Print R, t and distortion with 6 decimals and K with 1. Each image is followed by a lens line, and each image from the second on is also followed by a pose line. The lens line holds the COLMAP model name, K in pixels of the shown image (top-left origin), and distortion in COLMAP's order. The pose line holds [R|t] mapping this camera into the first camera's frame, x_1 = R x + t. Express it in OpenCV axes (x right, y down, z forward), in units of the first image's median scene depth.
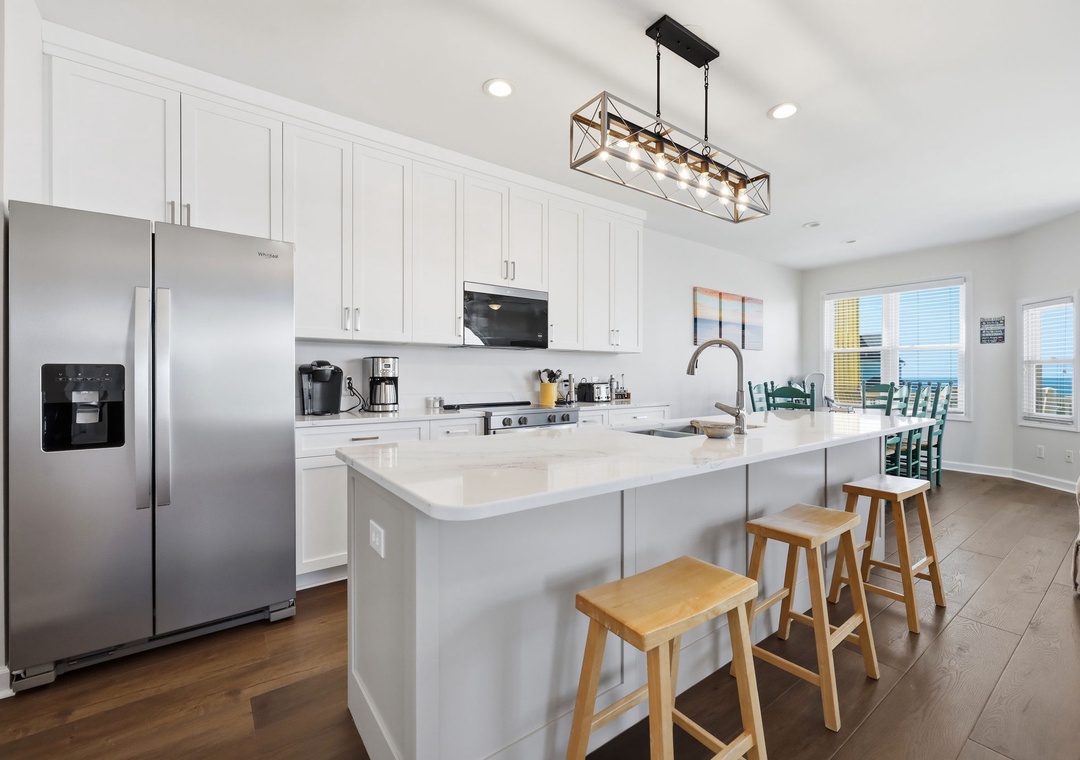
lens RADIAL K [[459.3, 0, 549.0], [0, 459.3, 376.9], [0, 0, 1]] dist [0.001917, 0.000053]
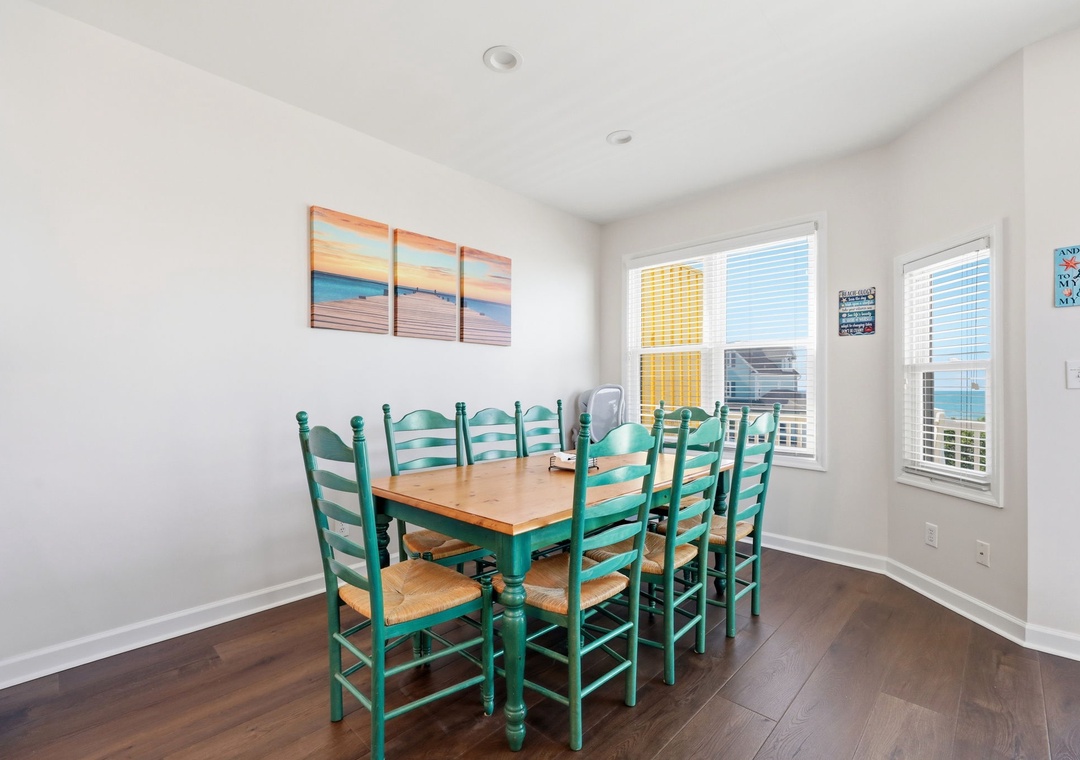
lens RADIAL K [[482.7, 0, 541.4], [0, 482.7, 386.9], [0, 0, 1]] dist [-0.002261, 0.000584]
pose [[0.987687, 0.003310, 0.156407, 0.594069], [-0.002879, 0.999991, -0.002982, -0.007673], [-0.156415, 0.002495, 0.987688, 0.578029]]
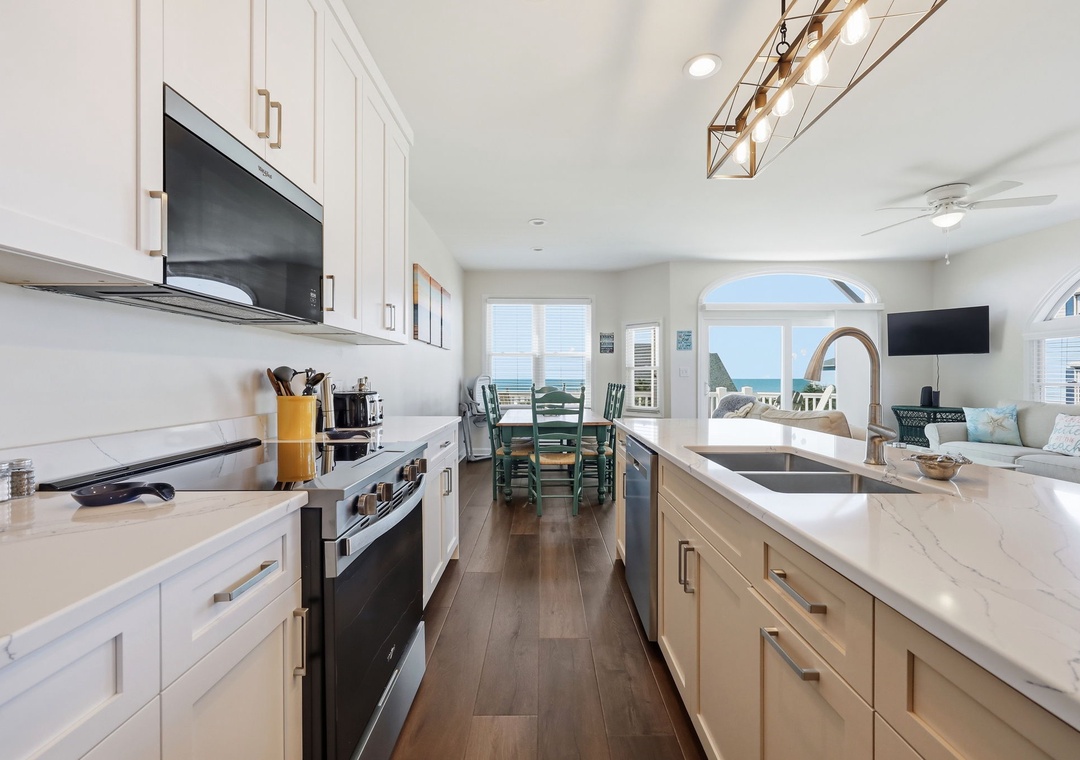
lens RADIAL K [[459.3, 0, 546.6], [0, 459.3, 377.7], [0, 0, 1]] dist [0.001917, 0.000053]
pose [[0.594580, -0.000940, 0.804036, -0.211682], [0.001958, 0.999998, -0.000279, -0.004826], [-0.804034, 0.001740, 0.594580, 0.454682]]
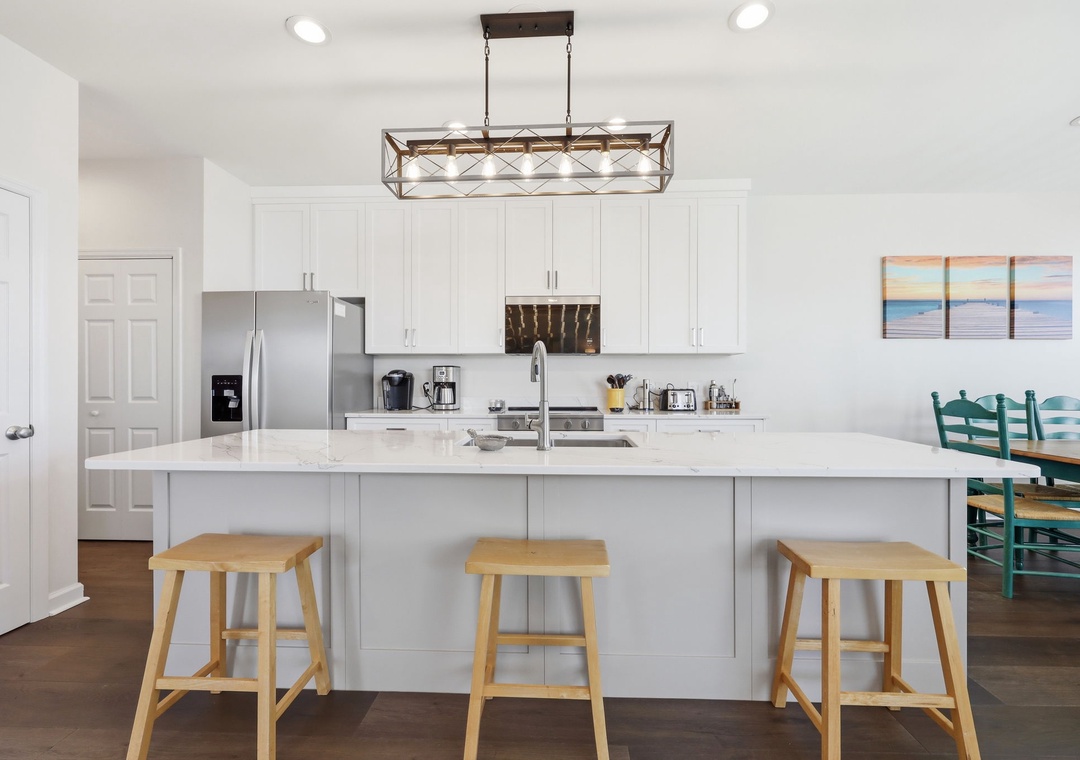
lens RADIAL K [[459.3, 0, 550.8], [0, 459.3, 378.9], [0, 0, 1]] dist [0.001917, 0.000053]
pose [[0.782075, -0.000830, -0.623183, 0.446325], [-0.002048, 0.999990, -0.003903, -0.003069], [0.623180, 0.004329, 0.782066, 0.149018]]
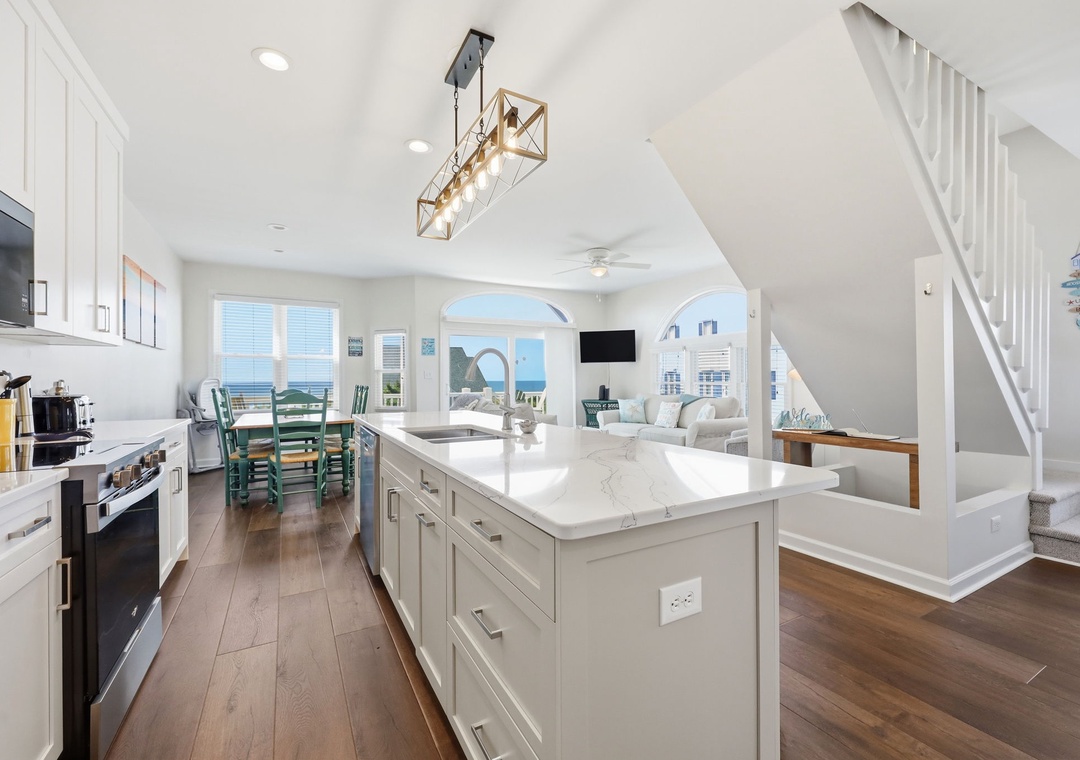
lens RADIAL K [[459.3, 0, 540.7], [0, 459.3, 377.8], [0, 0, 1]] dist [0.001917, 0.000053]
pose [[0.139173, 0.002545, 0.990265, -0.350292], [0.007483, 0.999965, -0.003622, -0.002788], [-0.990240, 0.007914, 0.139150, 0.344682]]
